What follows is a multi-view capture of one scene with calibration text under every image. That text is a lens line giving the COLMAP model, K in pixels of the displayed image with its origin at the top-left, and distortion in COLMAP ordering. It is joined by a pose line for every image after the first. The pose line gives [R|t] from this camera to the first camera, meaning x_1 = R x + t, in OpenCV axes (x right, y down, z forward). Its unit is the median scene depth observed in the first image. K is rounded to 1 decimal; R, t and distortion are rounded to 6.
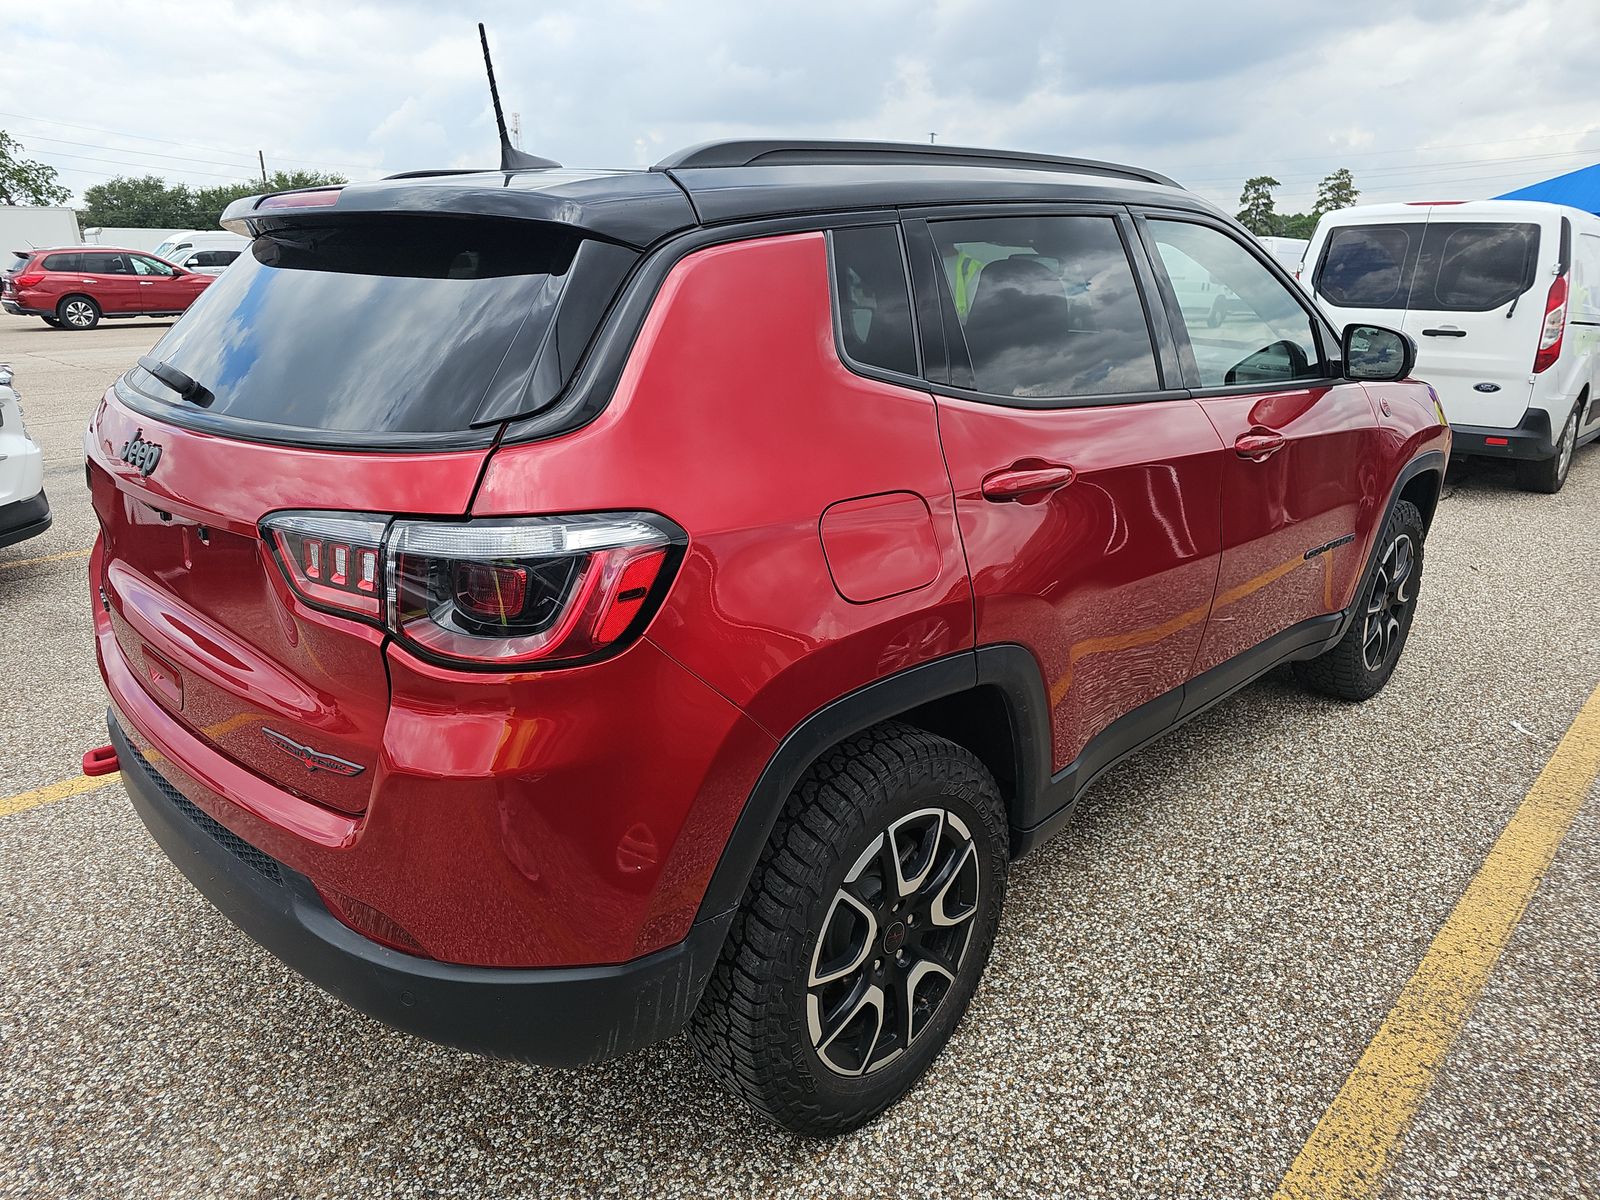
lens RADIAL K [[1085.2, 0, 776.2], [0, 1085.2, 599.4], [0, 0, 1]] dist [0.025681, -0.012847]
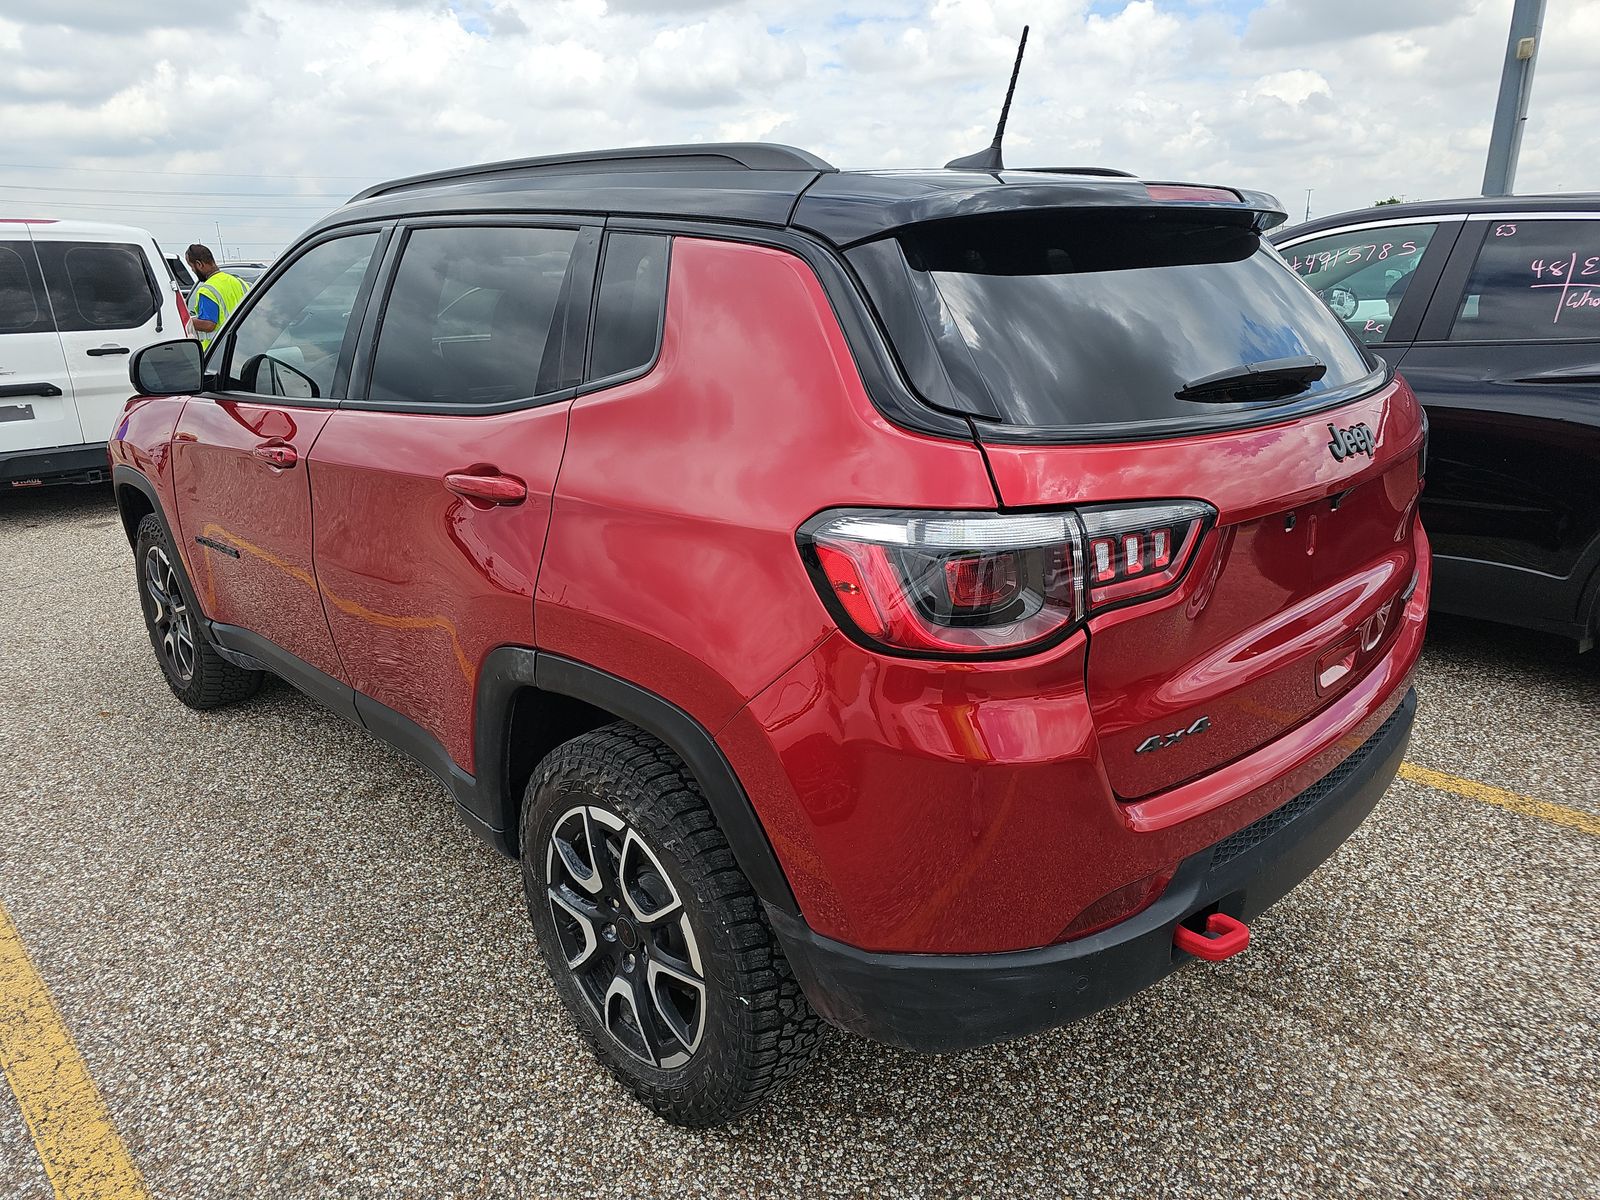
lens RADIAL K [[1085.2, 0, 799.0], [0, 1085.2, 598.4], [0, 0, 1]] dist [0.025681, -0.012847]
pose [[-0.008351, -0.294466, 0.955626, -1.272296], [0.319104, 0.904908, 0.281627, -0.360765], [-0.947683, 0.307296, 0.086408, 1.159161]]
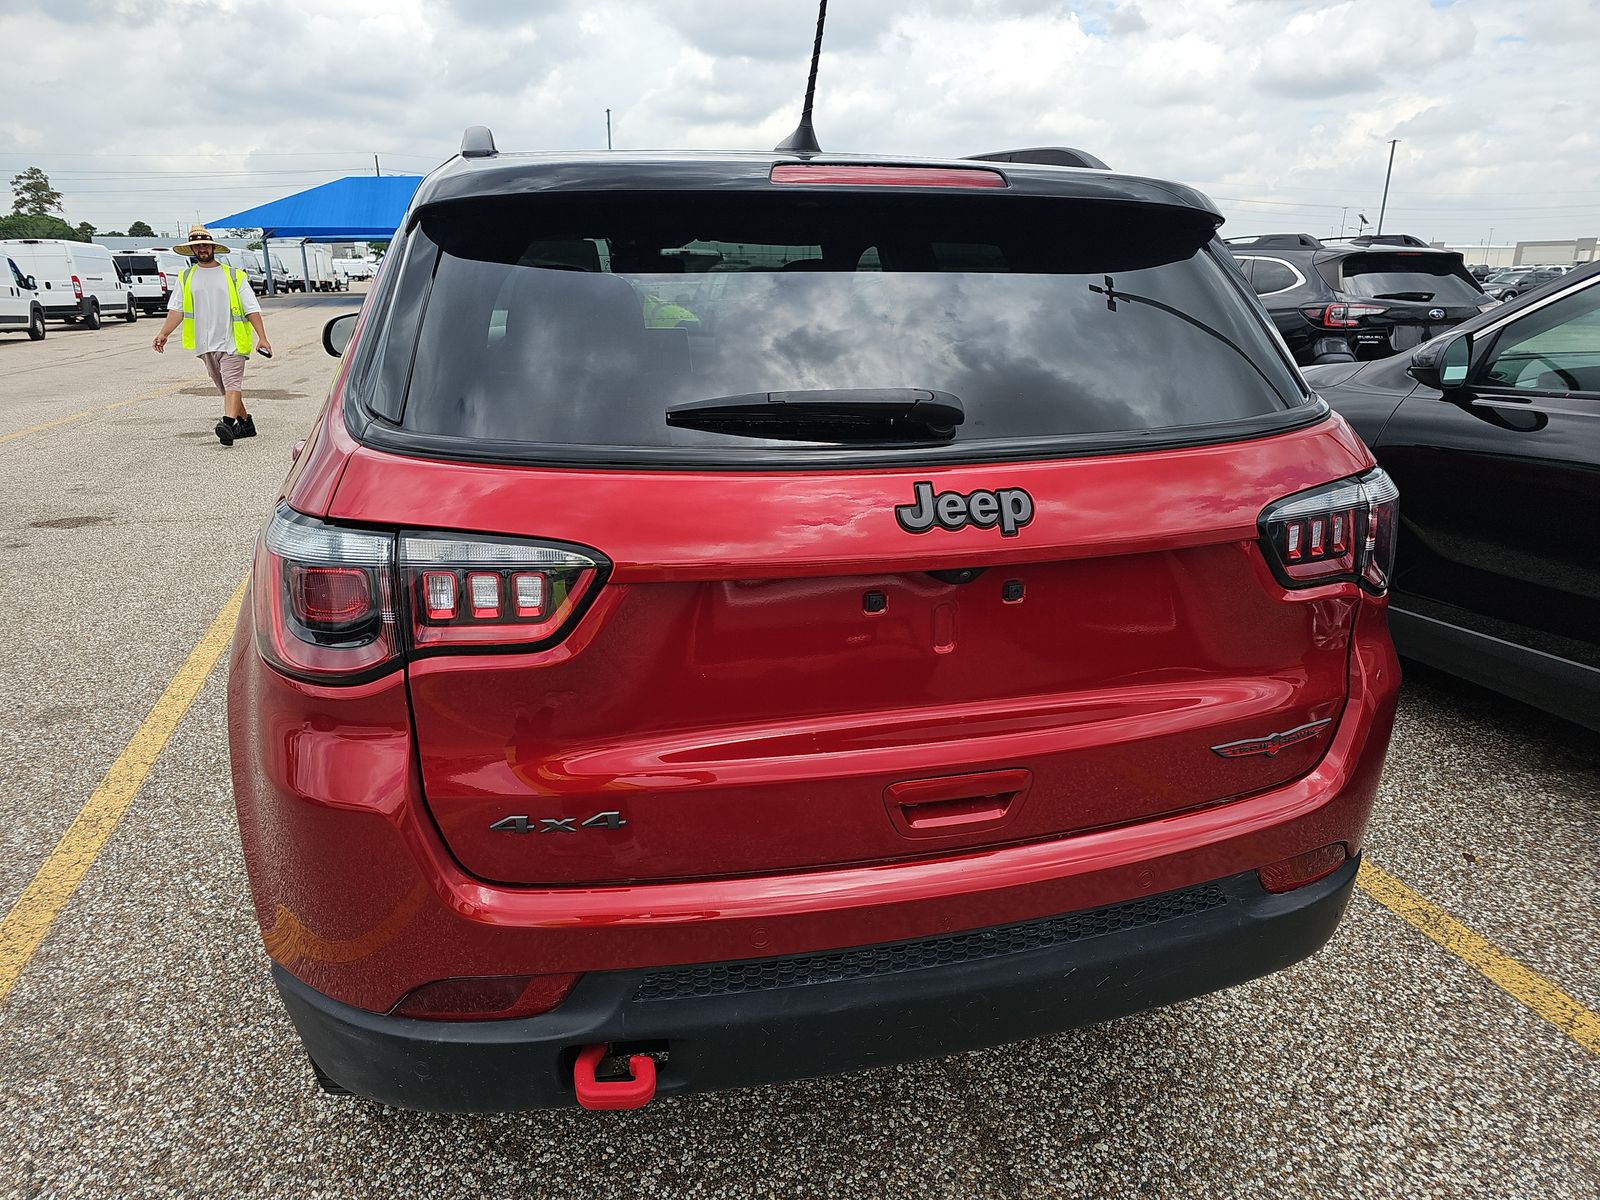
lens RADIAL K [[1085.2, 0, 802.8], [0, 1085.2, 597.6], [0, 0, 1]] dist [0.025681, -0.012847]
pose [[0.486042, -0.250710, 0.837202, -1.018872], [0.257200, 0.956578, 0.137140, -0.164008], [-0.835231, 0.148673, 0.529419, 0.569147]]
